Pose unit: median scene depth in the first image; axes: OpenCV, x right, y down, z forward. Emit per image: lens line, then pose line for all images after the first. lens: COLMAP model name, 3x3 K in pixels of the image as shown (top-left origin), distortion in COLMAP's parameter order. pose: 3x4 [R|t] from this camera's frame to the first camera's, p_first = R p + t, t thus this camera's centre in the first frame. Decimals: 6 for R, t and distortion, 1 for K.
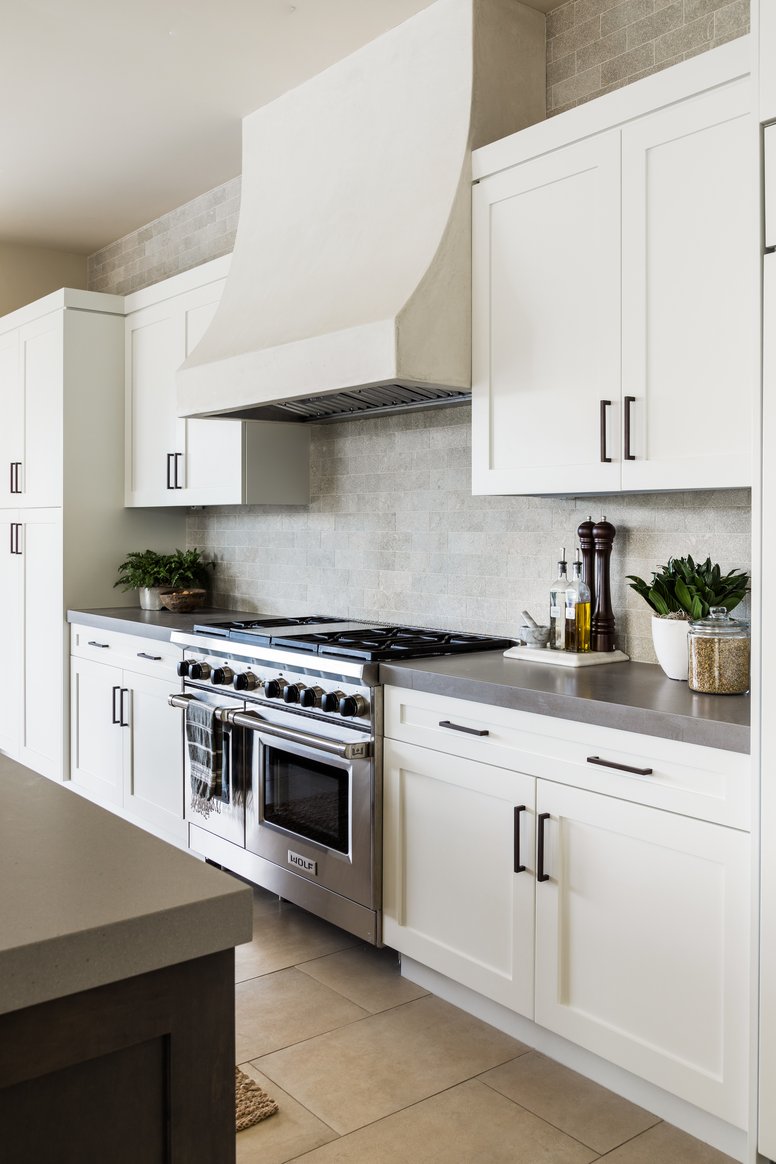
lens RADIAL K [[1044.1, 0, 384.9], [0, 1044.1, 514.1], [0, 0, 1]] dist [0.002016, 0.008978]
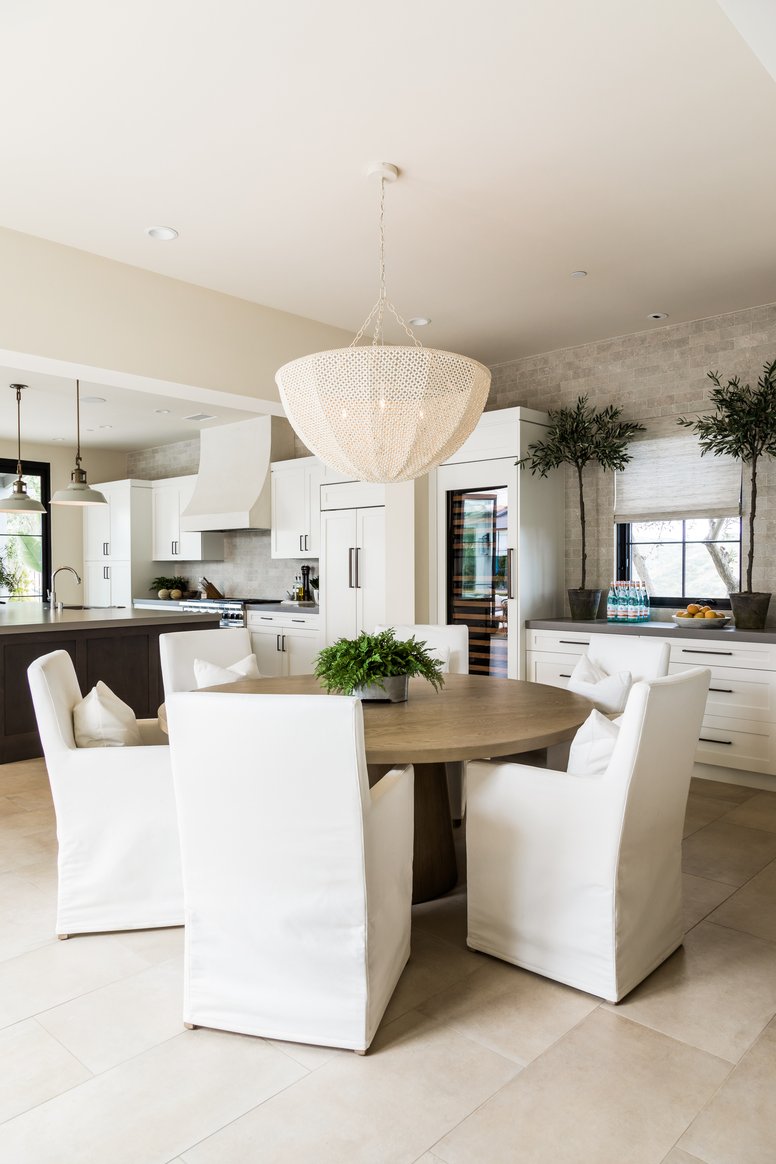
lens RADIAL K [[779.4, 0, 388.0], [0, 779.4, 582.0], [0, 0, 1]] dist [-0.000927, -0.000095]
pose [[0.989590, -0.006783, 0.143753, 0.090715], [0.002335, 0.999514, 0.031087, -0.019326], [-0.143894, -0.030428, 0.989125, -1.656528]]
